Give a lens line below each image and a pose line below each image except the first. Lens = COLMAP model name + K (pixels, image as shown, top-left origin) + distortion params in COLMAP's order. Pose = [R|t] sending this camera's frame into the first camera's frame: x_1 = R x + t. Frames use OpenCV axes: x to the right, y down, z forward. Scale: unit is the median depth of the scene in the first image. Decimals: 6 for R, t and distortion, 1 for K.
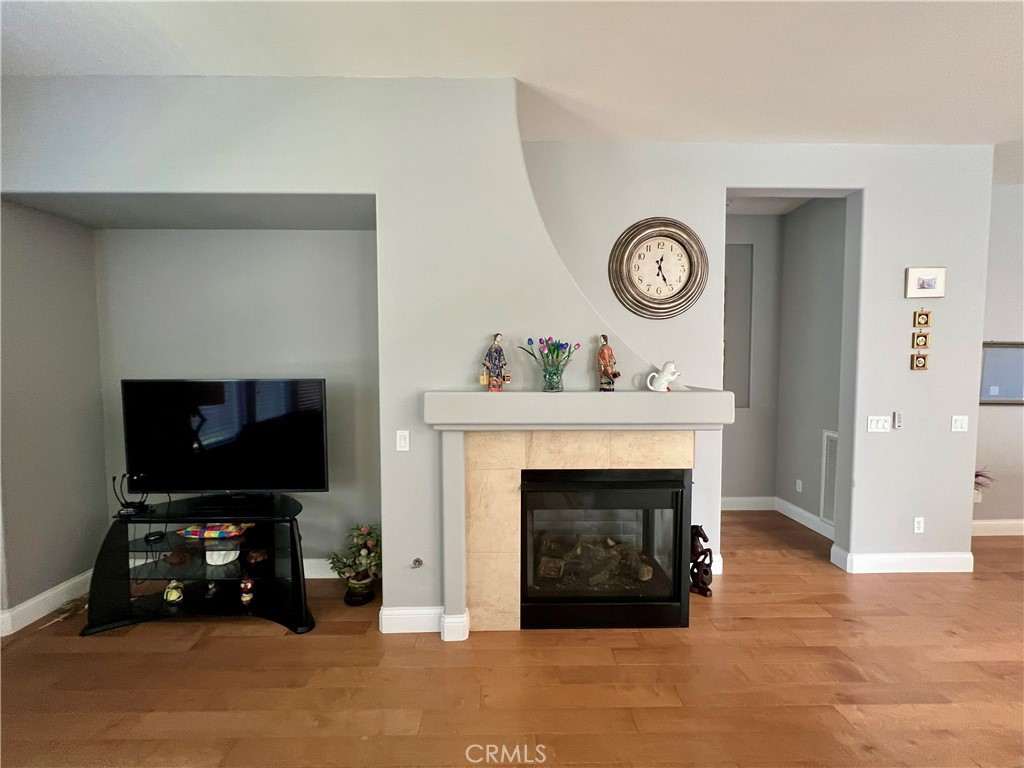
lens RADIAL K [[411.8, 0, 513.3], [0, 411.8, 388.0], [0, 0, 1]] dist [0.004547, 0.000547]
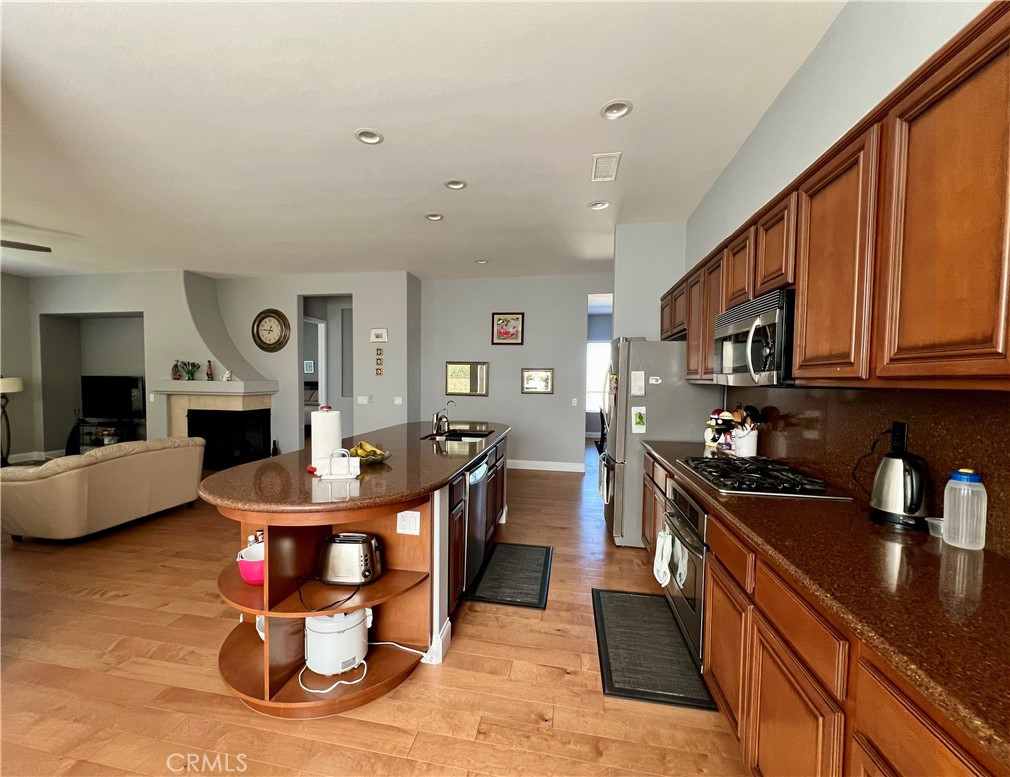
lens RADIAL K [[456.7, 0, 505.6], [0, 456.7, 394.3], [0, 0, 1]] dist [-0.002366, -0.000237]
pose [[0.974504, 0.018608, -0.223597, 2.589595], [-0.021458, 0.999716, -0.010324, 0.078681], [0.223342, 0.014858, 0.974627, -1.404332]]
